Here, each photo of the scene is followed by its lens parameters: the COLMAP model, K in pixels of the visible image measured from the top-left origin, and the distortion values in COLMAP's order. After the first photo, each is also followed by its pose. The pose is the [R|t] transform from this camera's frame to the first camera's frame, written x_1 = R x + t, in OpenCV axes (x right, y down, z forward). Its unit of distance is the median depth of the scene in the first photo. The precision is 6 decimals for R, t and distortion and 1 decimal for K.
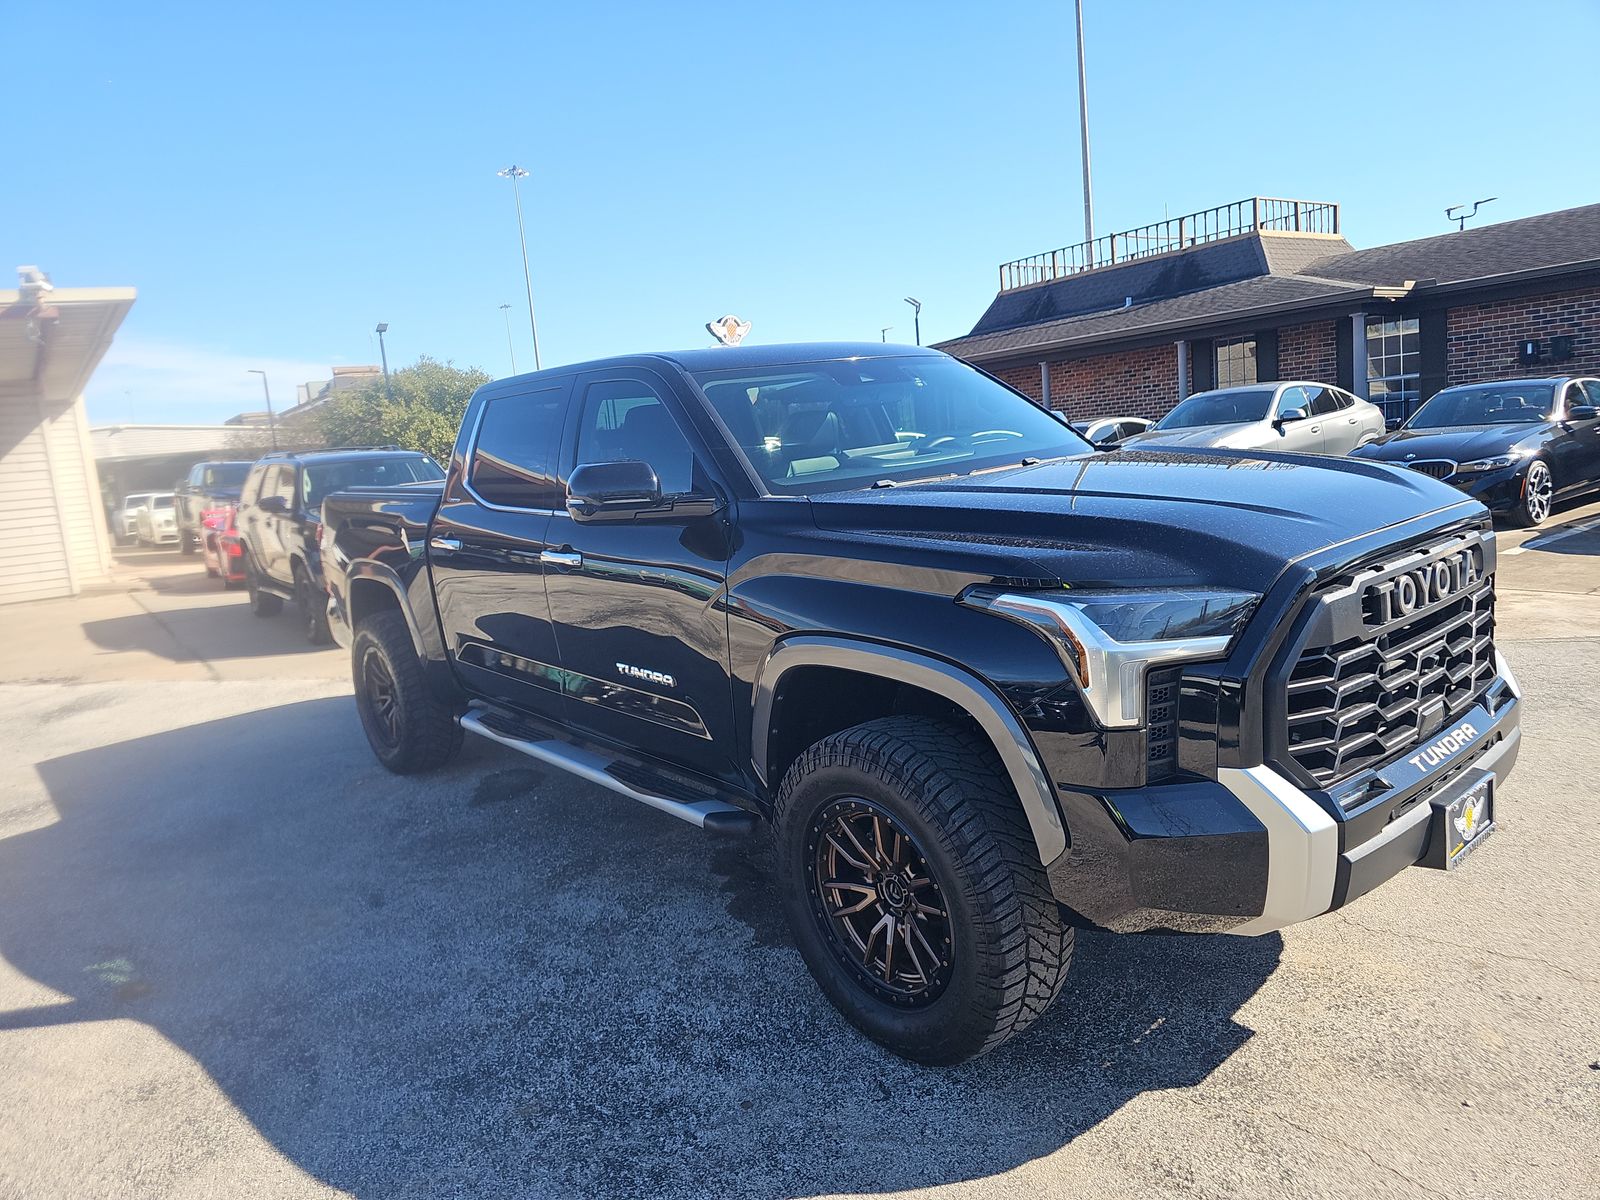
lens RADIAL K [[1062.4, 0, 796.0], [0, 1062.4, 607.5], [0, 0, 1]] dist [0.038291, -0.020749]
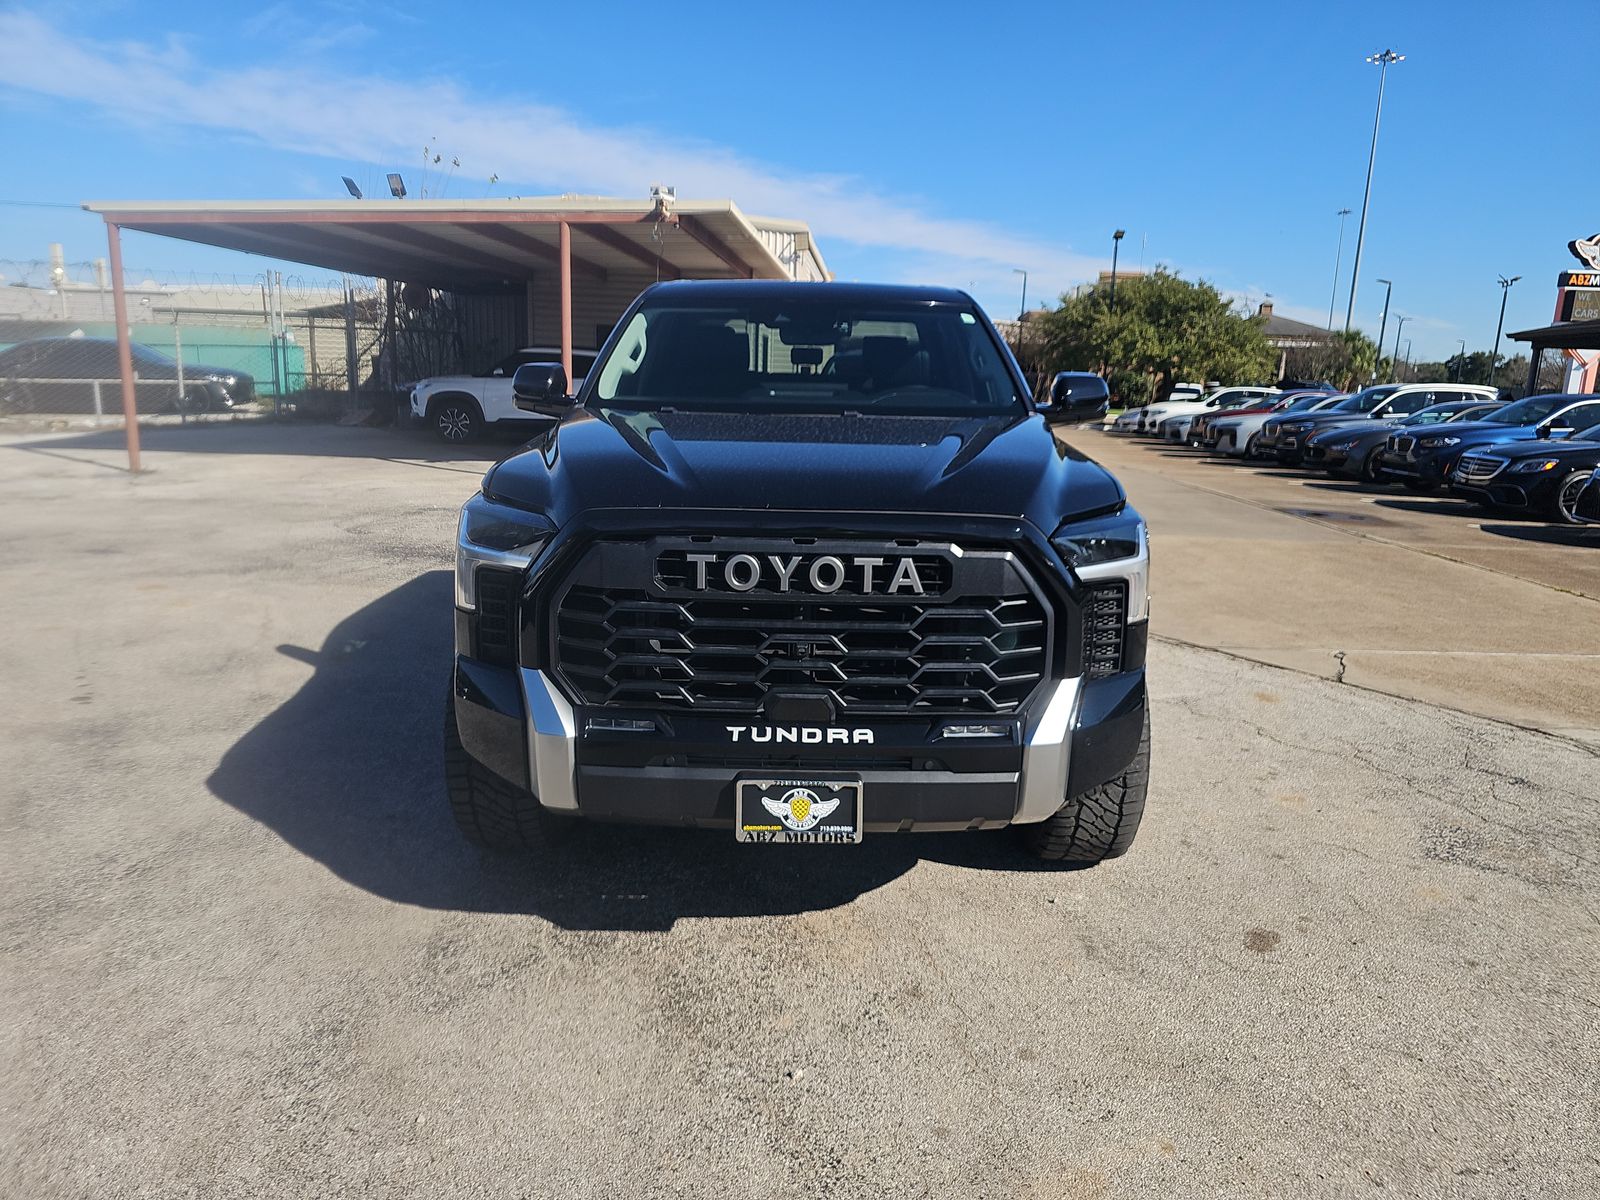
lens RADIAL K [[1070.8, 0, 788.3], [0, 1070.8, 598.4], [0, 0, 1]] dist [0.052802, -0.046802]
pose [[0.752853, 0.247473, -0.609893, 0.652687], [-0.203310, 0.968746, 0.142116, -0.076463], [0.626001, 0.017005, 0.779637, 0.108016]]
